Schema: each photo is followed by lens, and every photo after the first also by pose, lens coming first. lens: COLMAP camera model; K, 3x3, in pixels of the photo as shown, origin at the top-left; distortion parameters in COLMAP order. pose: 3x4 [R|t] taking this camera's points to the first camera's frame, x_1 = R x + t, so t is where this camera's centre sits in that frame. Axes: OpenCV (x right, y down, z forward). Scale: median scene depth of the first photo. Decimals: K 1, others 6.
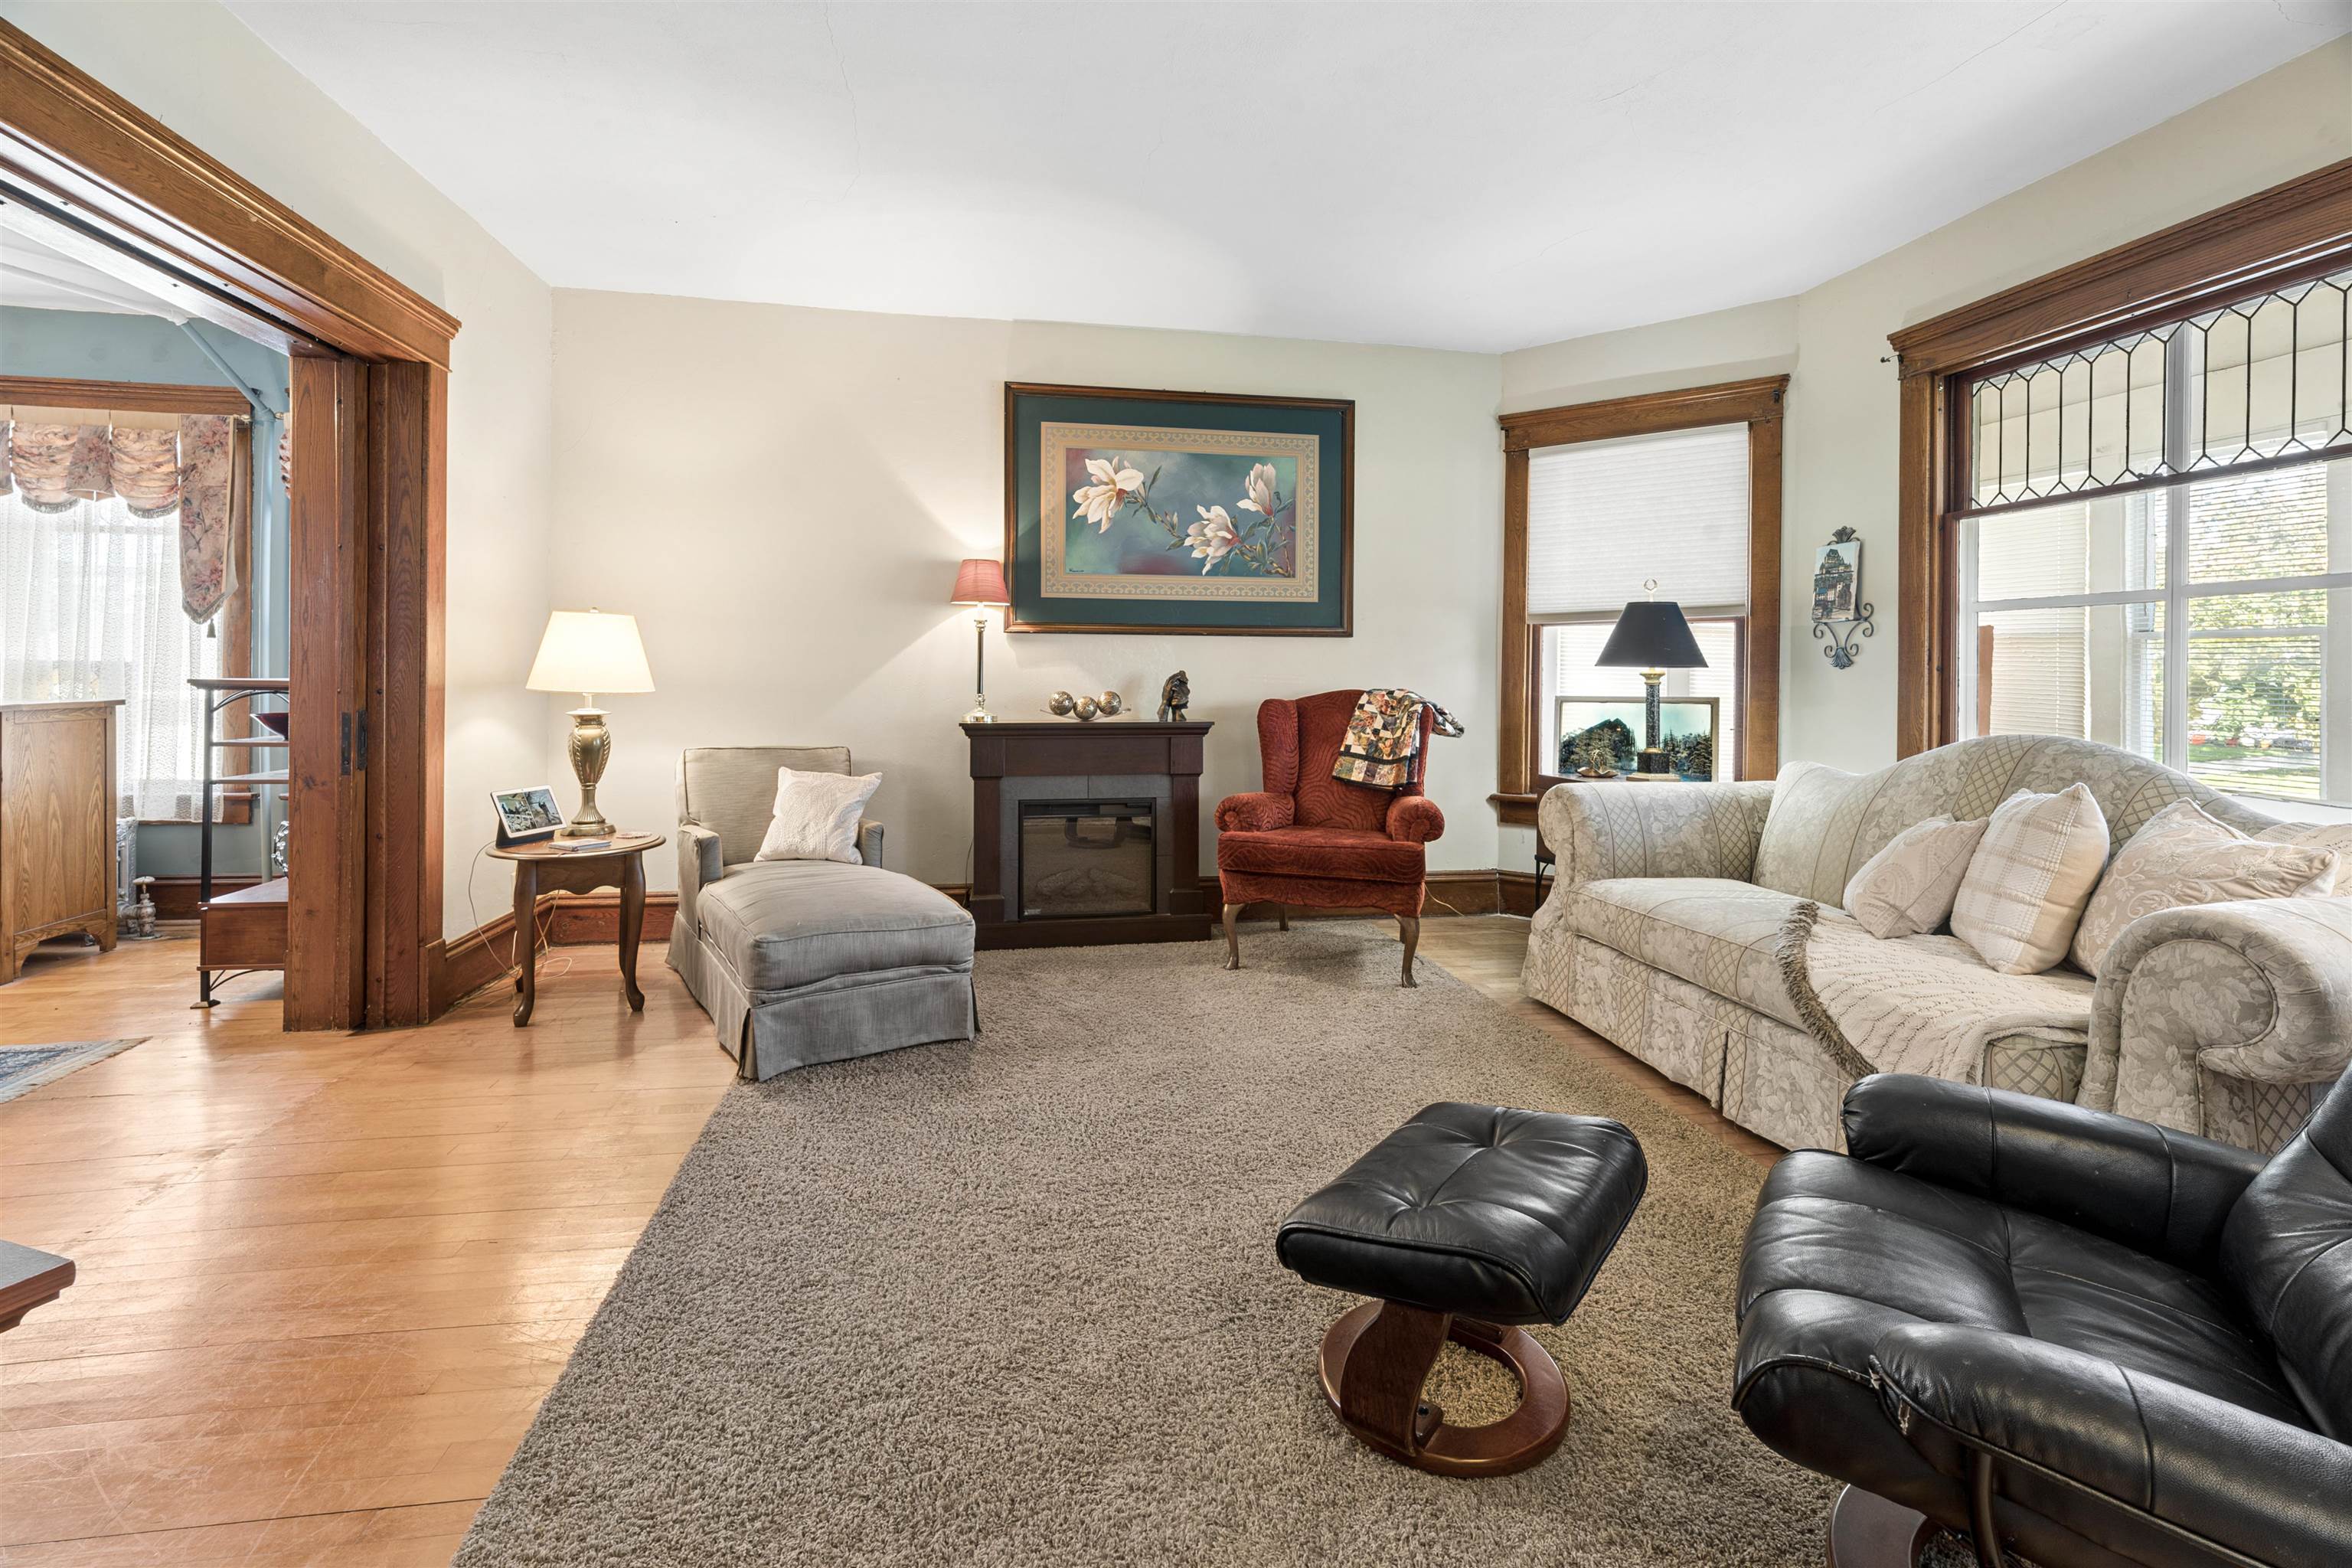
lens RADIAL K [[1024.4, 0, 1151.0], [0, 1024.4, 680.3], [0, 0, 1]] dist [0.001335, -0.000324]
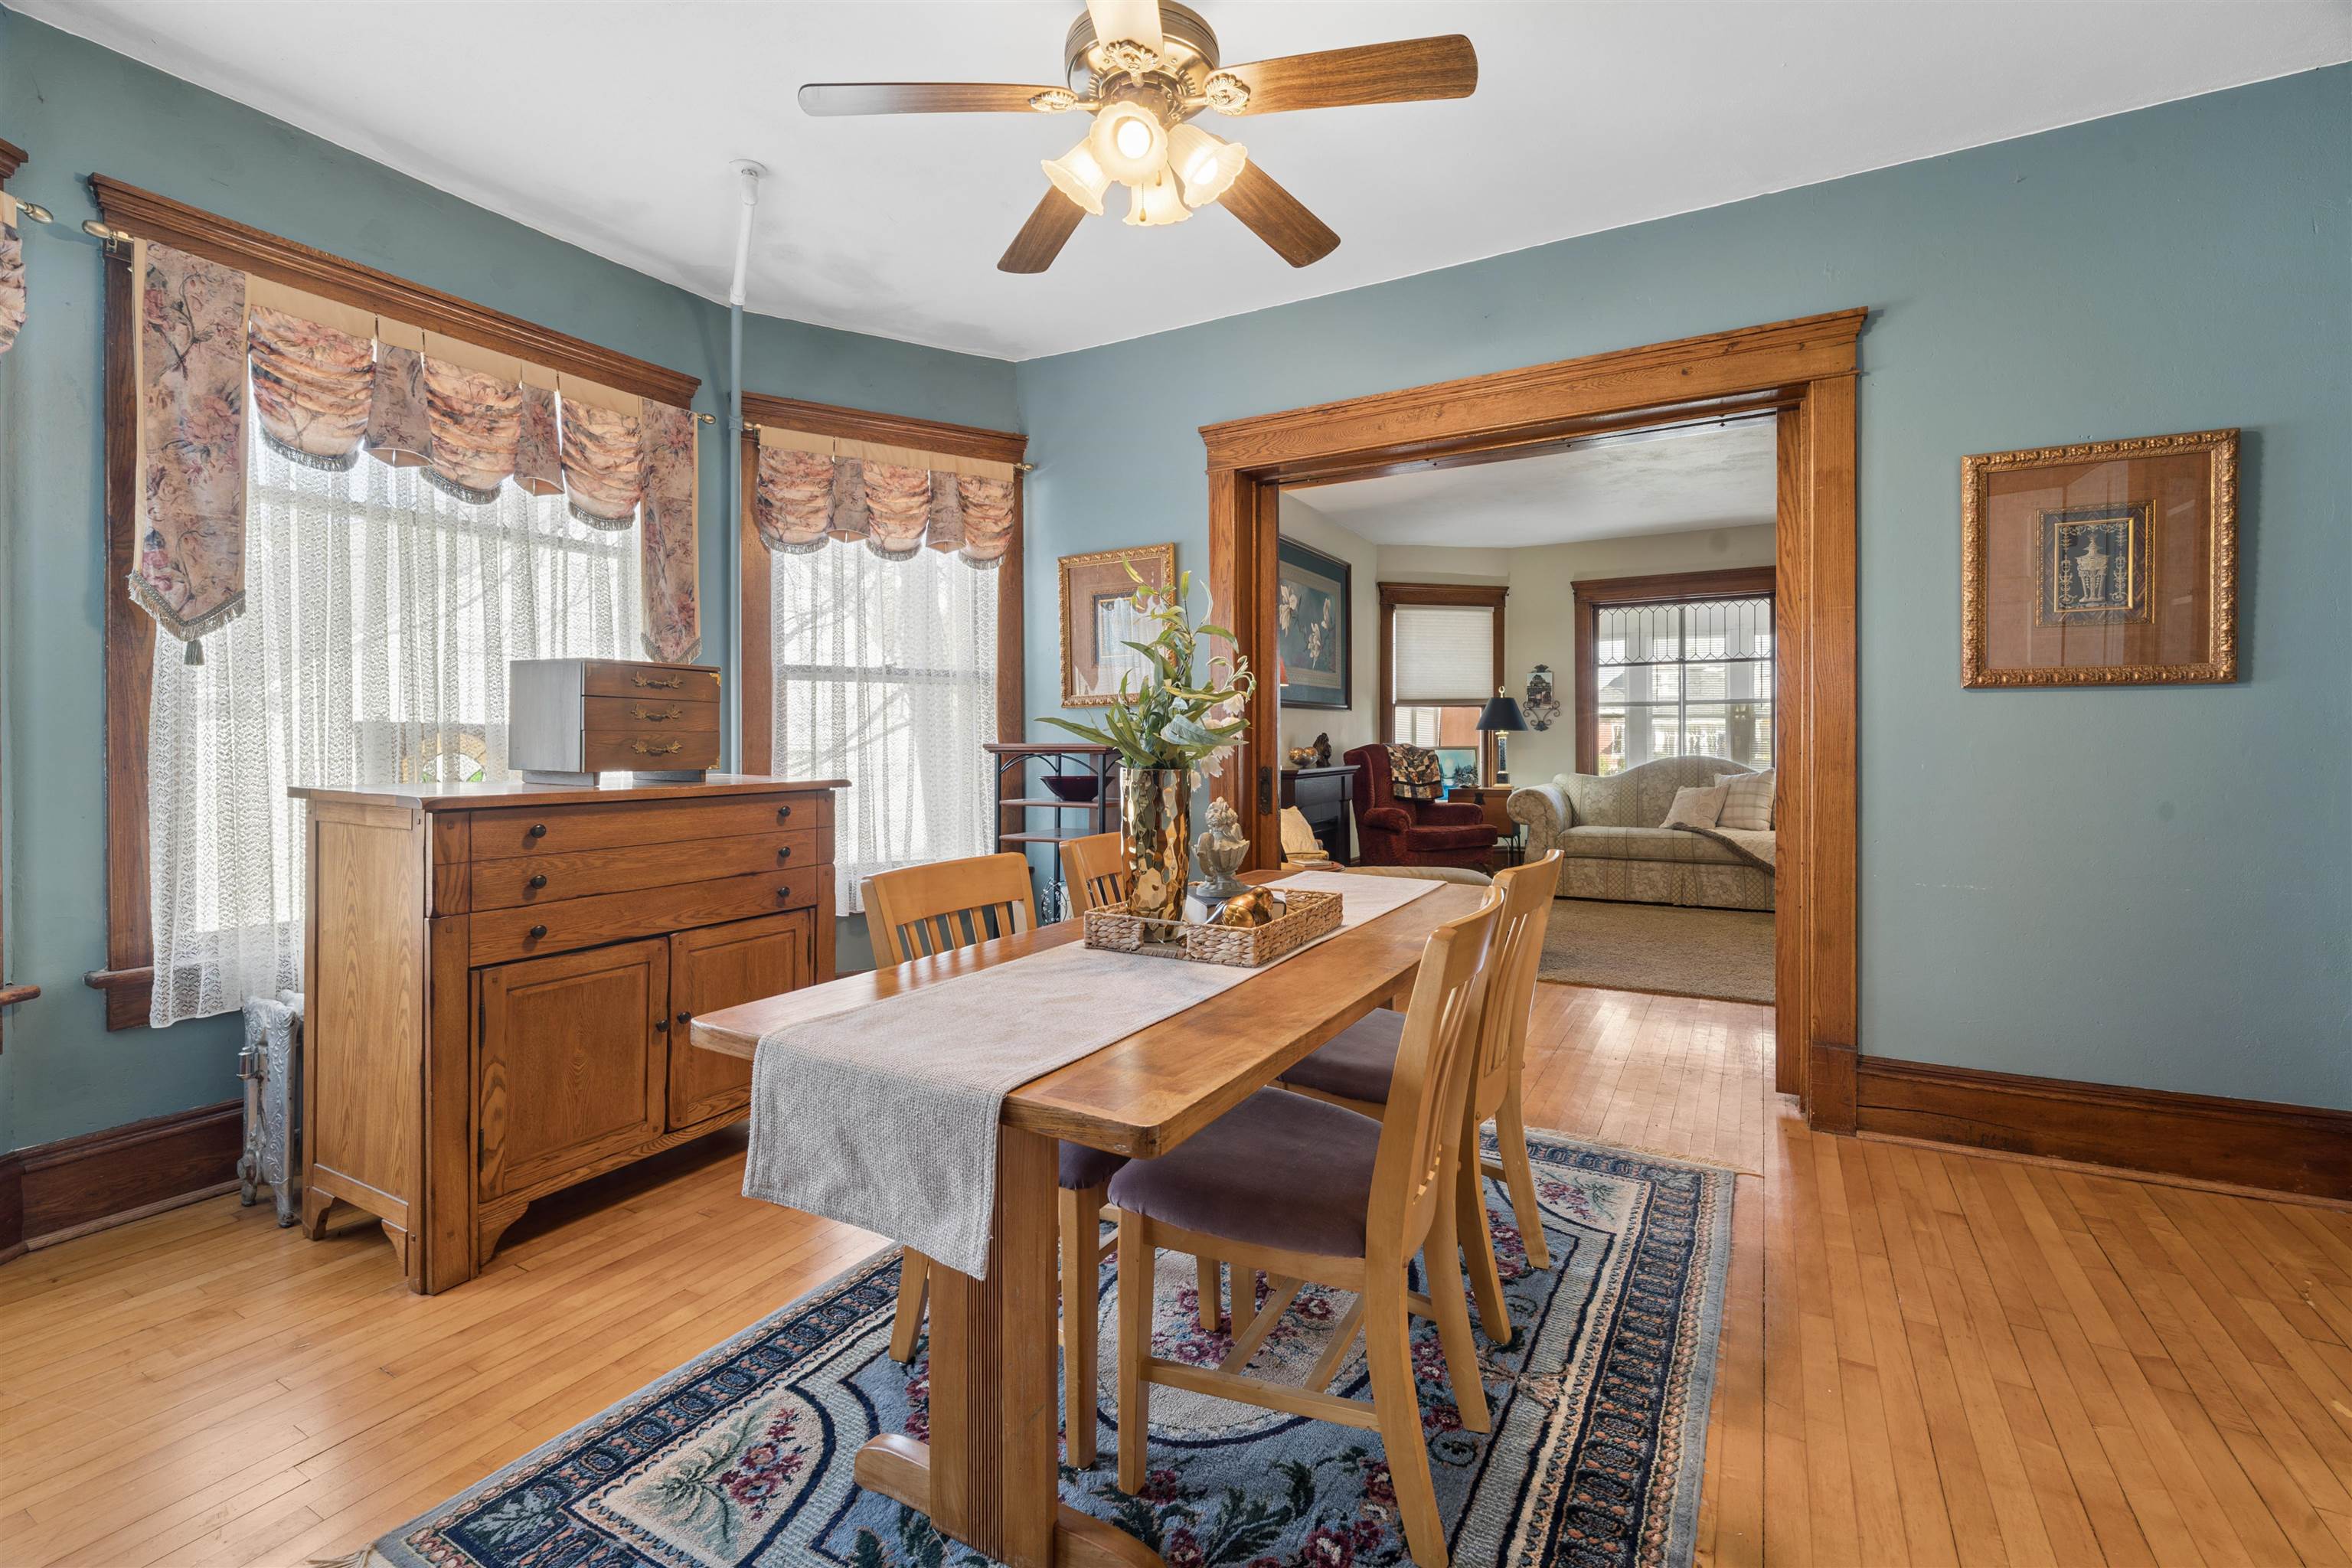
lens RADIAL K [[1032.8, 0, 1145.7], [0, 1032.8, 745.4], [0, 0, 1]] dist [0.000686, -0.000592]
pose [[0.635958, -0.012392, 0.771624, -1.311100], [0.008492, 0.999923, 0.009060, -0.006725], [-0.771677, 0.000791, 0.636015, 0.229951]]
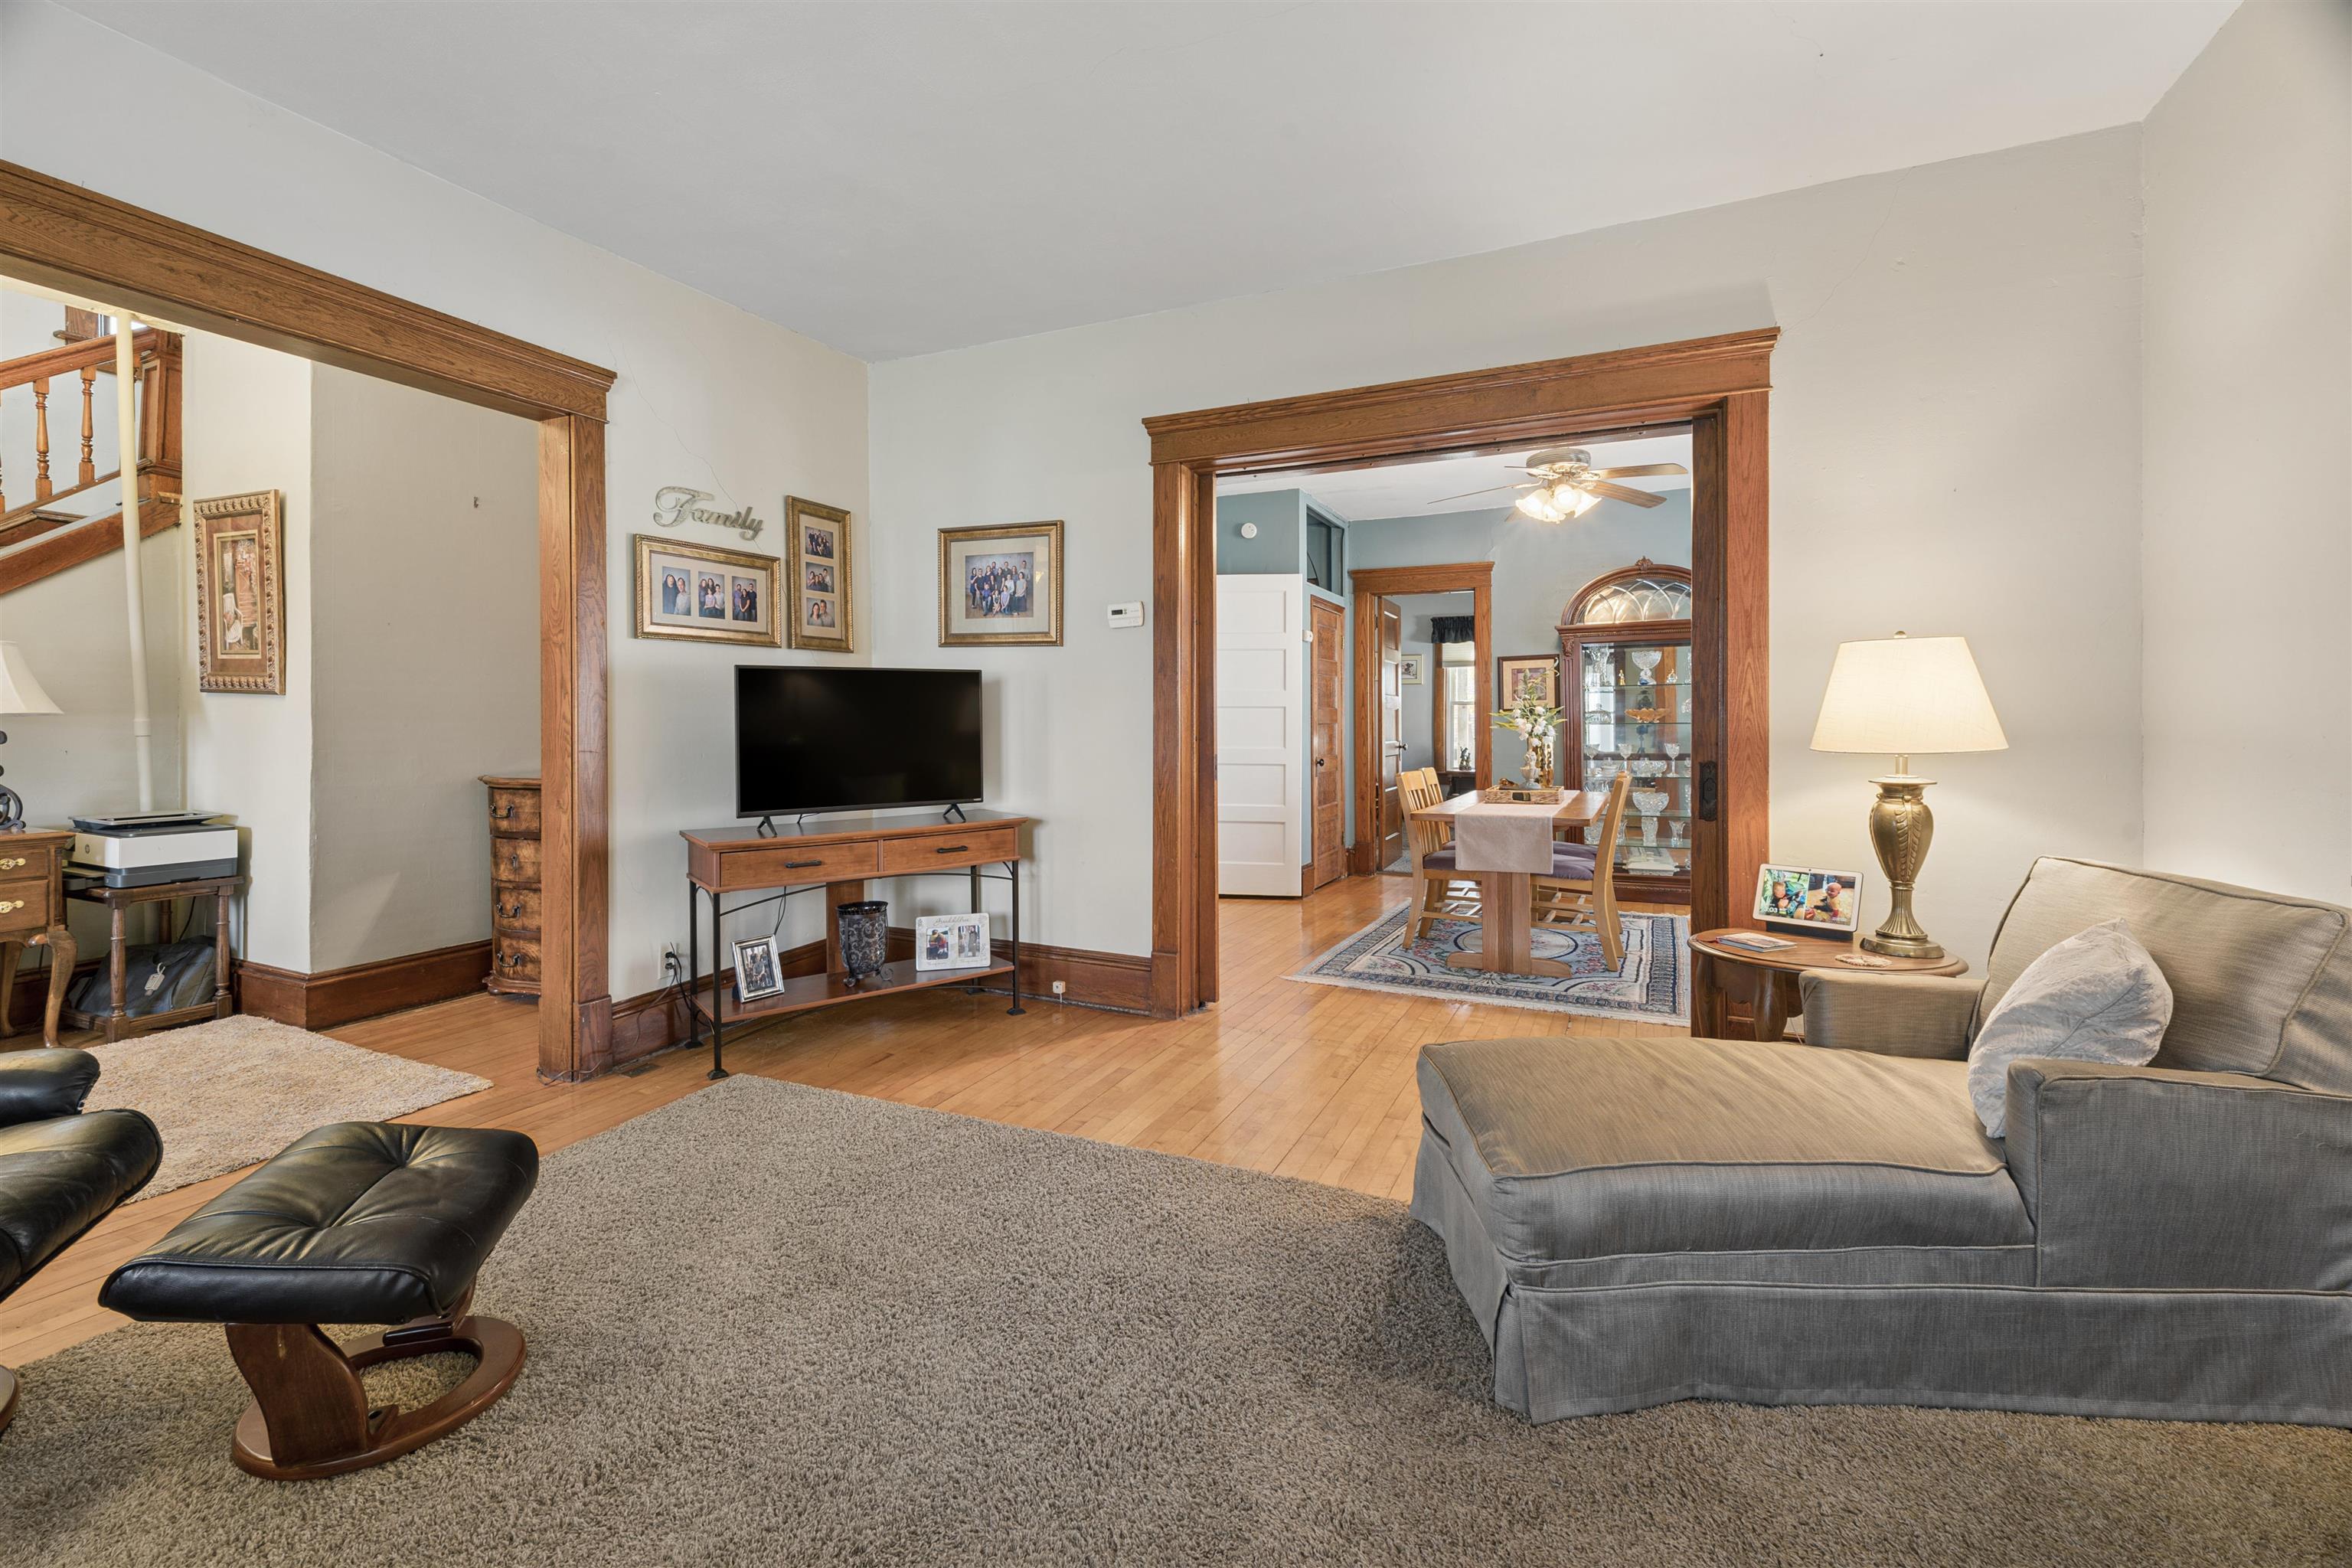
lens RADIAL K [[1032.8, 0, 1145.7], [0, 1032.8, 745.4], [0, 0, 1]] dist [0.000686, -0.000592]
pose [[-0.571428, 0.011881, -0.820566, 0.281119], [-0.008598, 0.999754, 0.020463, -0.002309], [0.820607, 0.018748, -0.571185, 0.809967]]
